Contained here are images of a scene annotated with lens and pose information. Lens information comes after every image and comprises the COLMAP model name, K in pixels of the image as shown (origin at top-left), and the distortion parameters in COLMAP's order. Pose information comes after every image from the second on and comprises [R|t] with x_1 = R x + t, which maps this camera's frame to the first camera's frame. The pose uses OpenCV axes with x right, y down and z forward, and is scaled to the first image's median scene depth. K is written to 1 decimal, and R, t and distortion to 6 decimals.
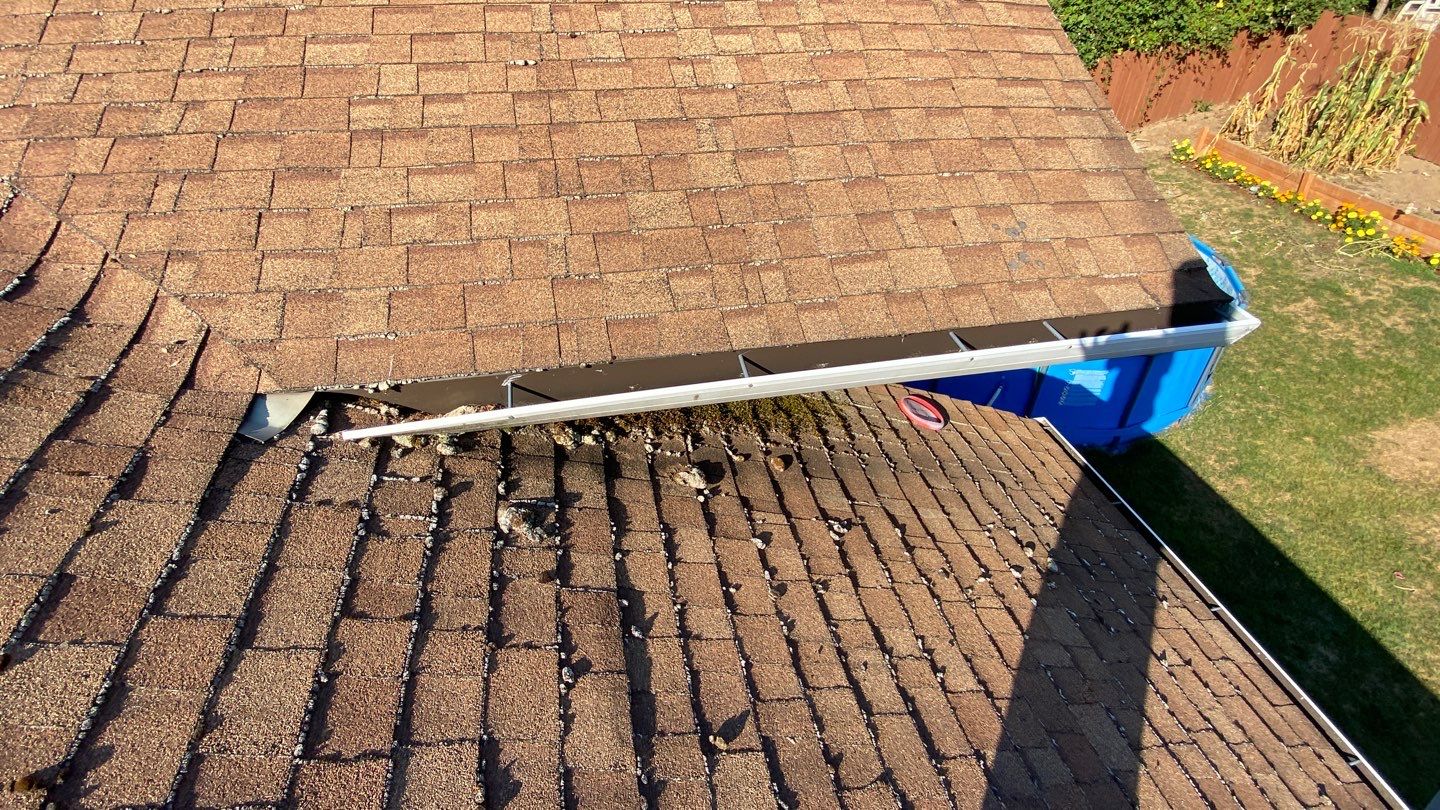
lens RADIAL K [[729.7, 0, 718.0], [0, 729.7, 411.7], [0, 0, 1]] dist [0.031134, -0.010953]
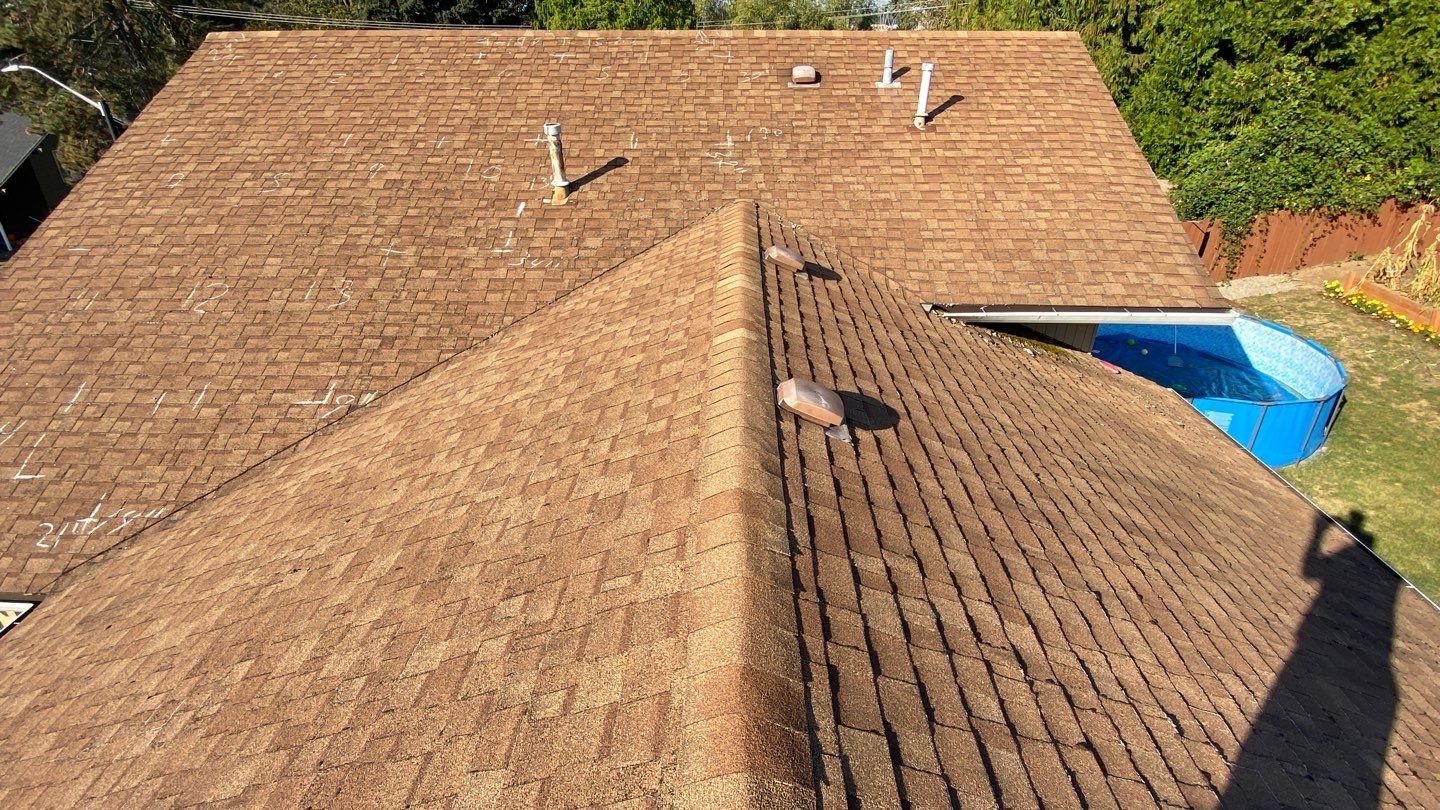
lens RADIAL K [[729.7, 0, 713.2], [0, 729.7, 402.2], [0, 0, 1]] dist [0.031134, -0.010953]
pose [[0.975912, 0.093904, -0.196920, -0.196798], [-0.125213, 0.980247, -0.153095, 0.264461], [0.178654, 0.174064, 0.968393, -0.611220]]
